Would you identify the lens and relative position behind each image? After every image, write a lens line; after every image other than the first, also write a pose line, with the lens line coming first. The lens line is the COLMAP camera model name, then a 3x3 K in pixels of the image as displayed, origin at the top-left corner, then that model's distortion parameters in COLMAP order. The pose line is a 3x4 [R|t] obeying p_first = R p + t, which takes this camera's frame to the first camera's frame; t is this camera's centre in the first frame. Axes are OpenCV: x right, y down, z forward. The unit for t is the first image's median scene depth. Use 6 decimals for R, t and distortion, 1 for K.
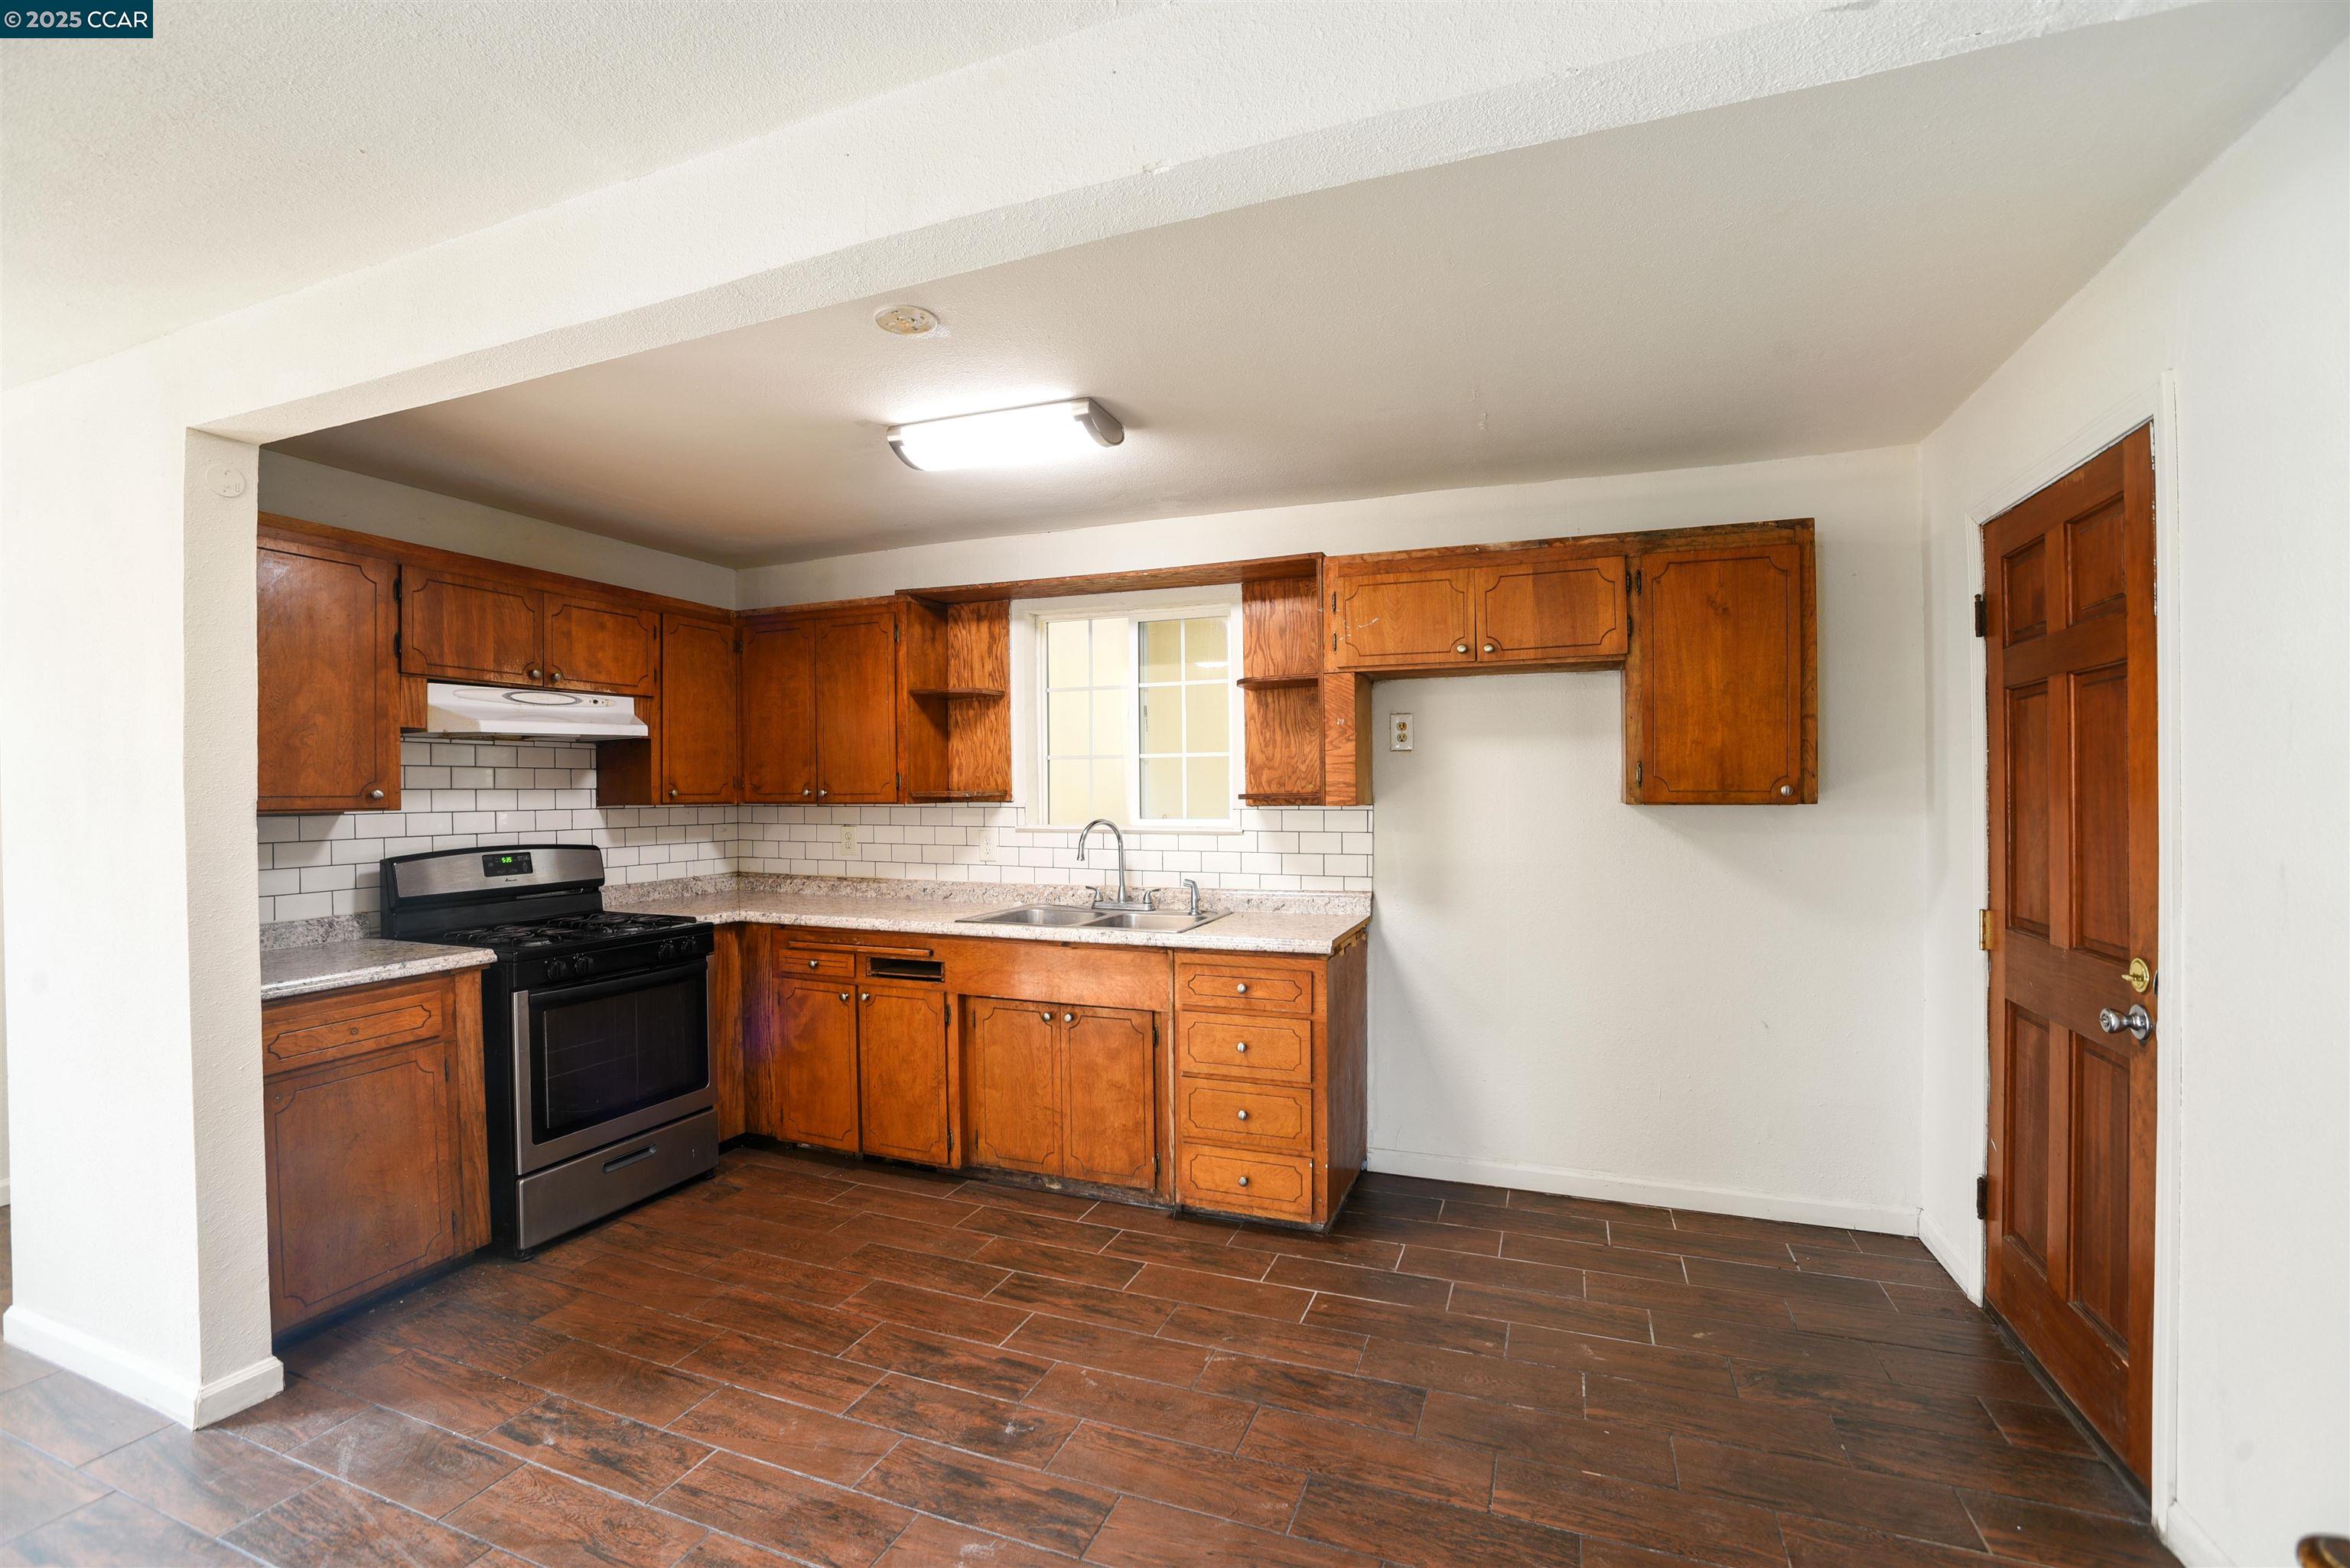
lens RADIAL K [[1018.3, 0, 1185.0], [0, 1018.3, 788.0], [0, 0, 1]] dist [-0.051232, 0.005838]
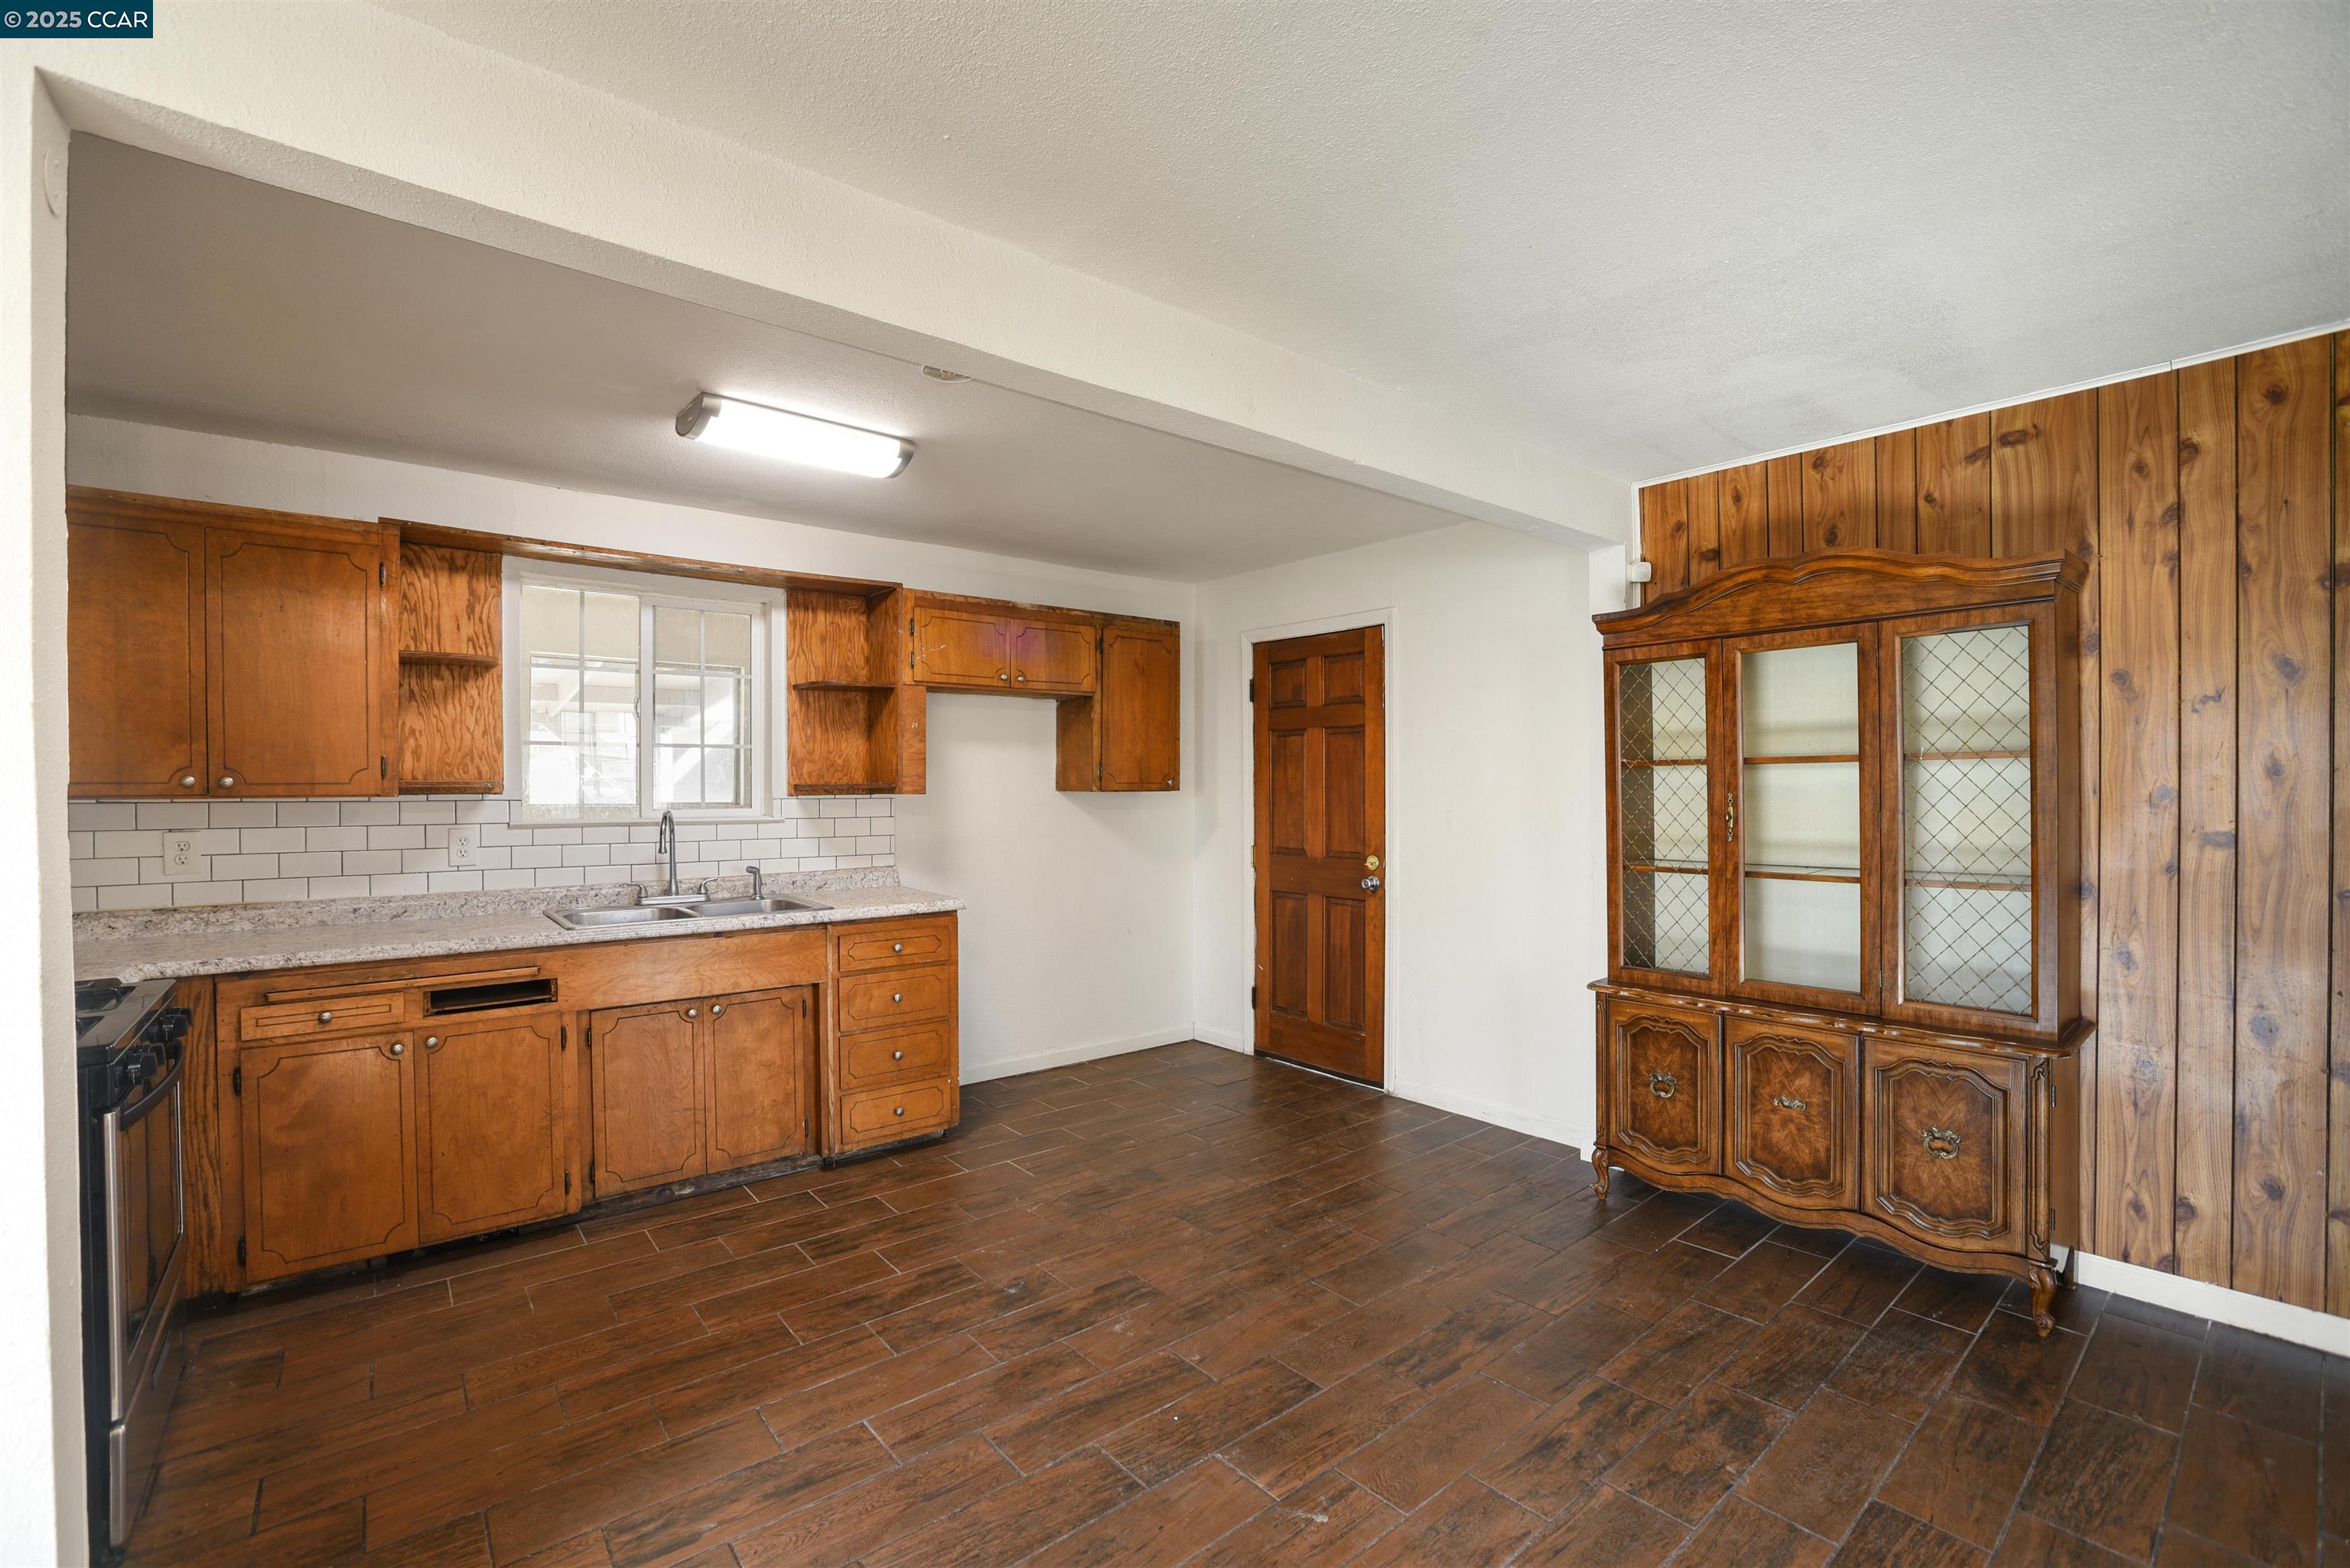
lens RADIAL K [[1018.3, 0, 1172.6], [0, 1018.3, 776.6], [0, 0, 1]] dist [-0.051232, 0.005838]
pose [[0.487558, 0.008545, 0.873049, -0.759065], [-0.001913, 0.999960, -0.008719, 0.006938], [-0.873088, 0.002581, 0.487555, 0.134941]]
